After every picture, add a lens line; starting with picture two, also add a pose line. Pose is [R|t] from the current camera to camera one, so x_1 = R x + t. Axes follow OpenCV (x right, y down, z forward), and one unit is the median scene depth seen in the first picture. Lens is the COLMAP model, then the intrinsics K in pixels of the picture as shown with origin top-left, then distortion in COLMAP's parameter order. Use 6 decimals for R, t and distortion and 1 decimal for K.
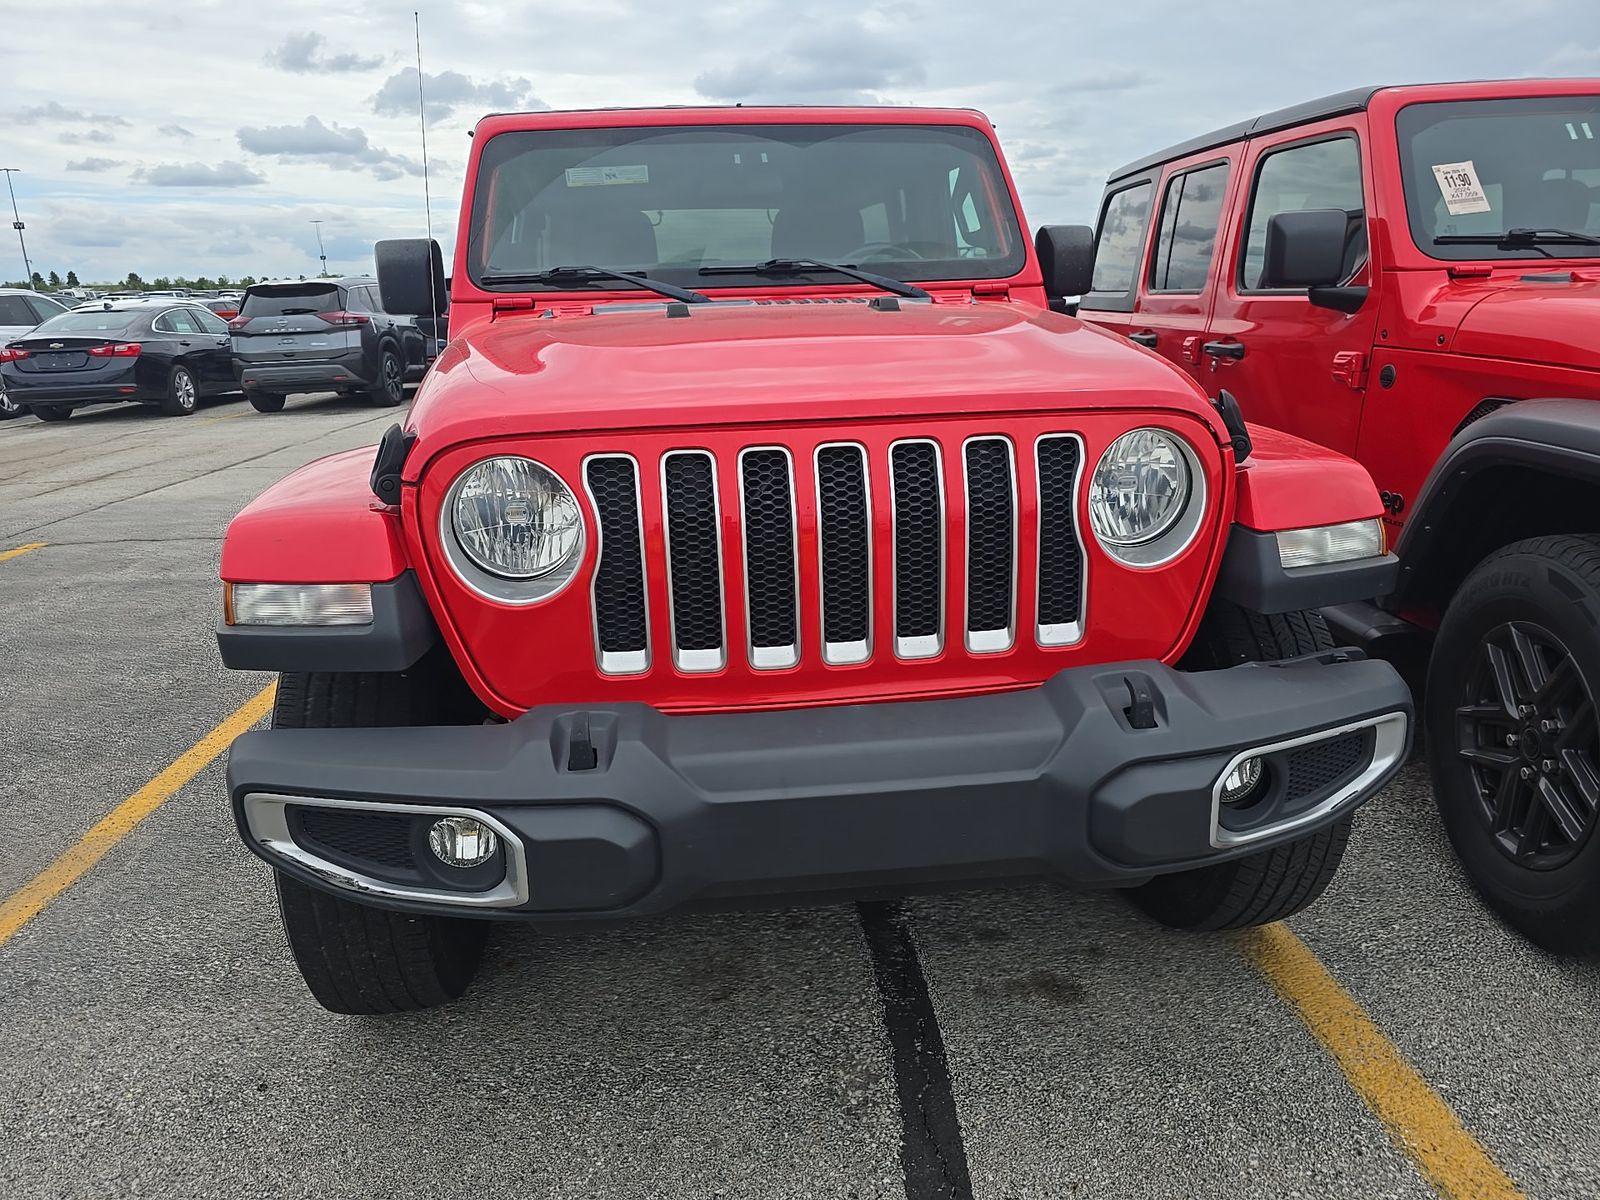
lens RADIAL K [[1074.1, 0, 800.0], [0, 1074.1, 600.0], [0, 0, 1]] dist [0.059858, -0.049604]
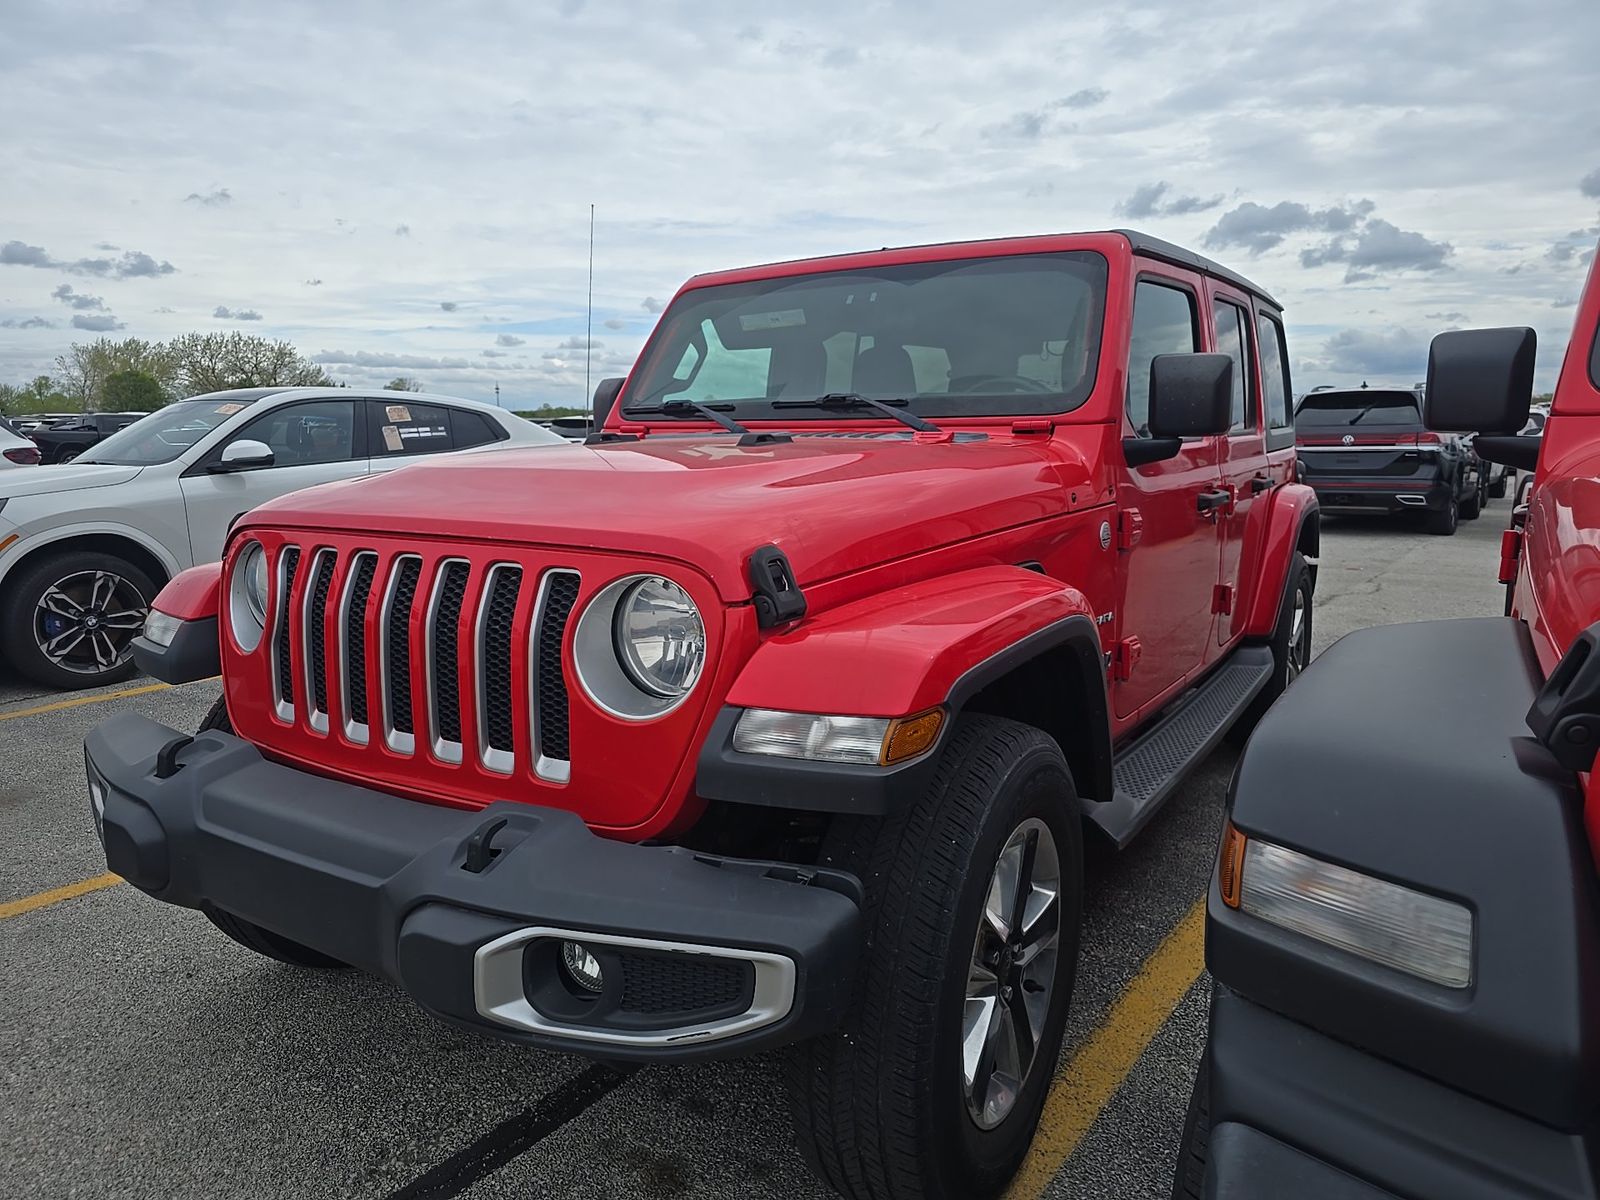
lens RADIAL K [[1074.1, 0, 800.0], [0, 1074.1, 600.0], [0, 0, 1]] dist [0.059858, -0.049604]
pose [[0.774707, 0.123877, -0.620068, 0.627019], [-0.189286, 0.981087, -0.040492, -0.076638], [0.603325, 0.148740, 0.783502, 0.212063]]
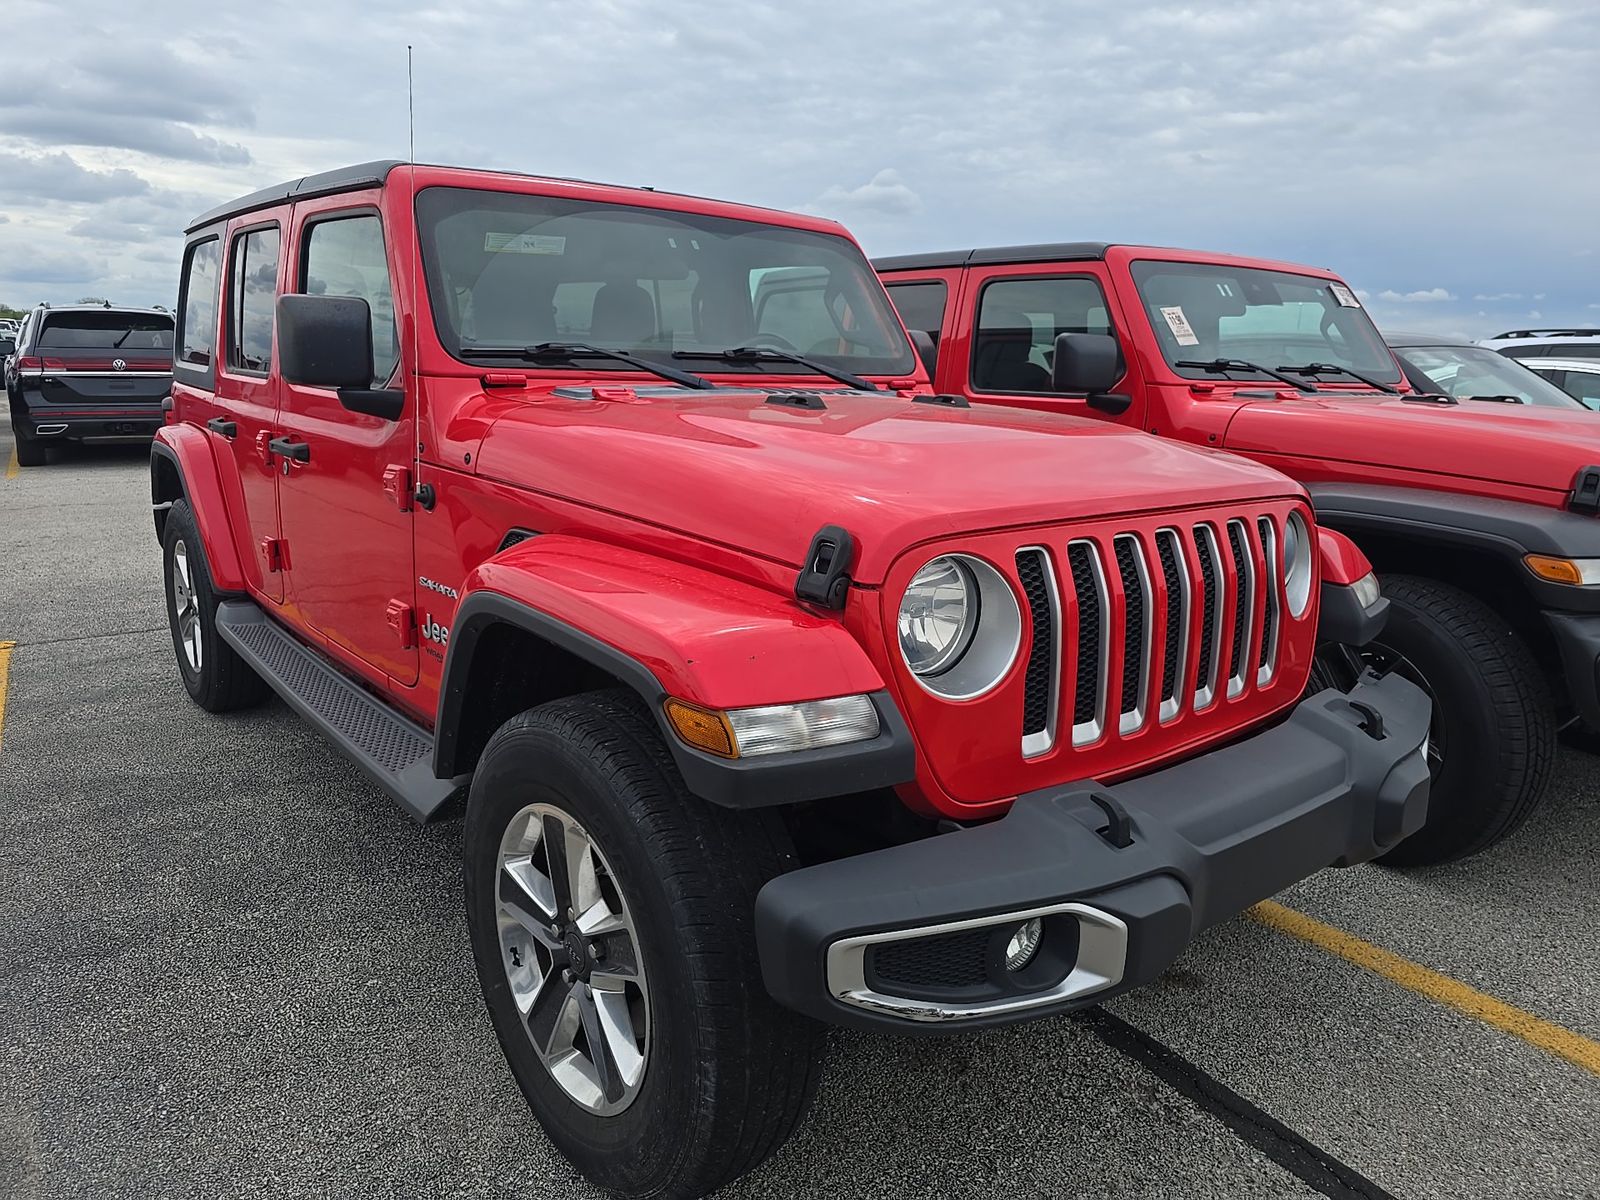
lens RADIAL K [[1074.1, 0, 800.0], [0, 1074.1, 600.0], [0, 0, 1]] dist [0.059858, -0.049604]
pose [[0.846621, -0.065925, 0.528098, -0.538202], [0.097539, 0.994711, -0.032196, -0.041522], [-0.523182, 0.078769, 0.848573, 0.132372]]
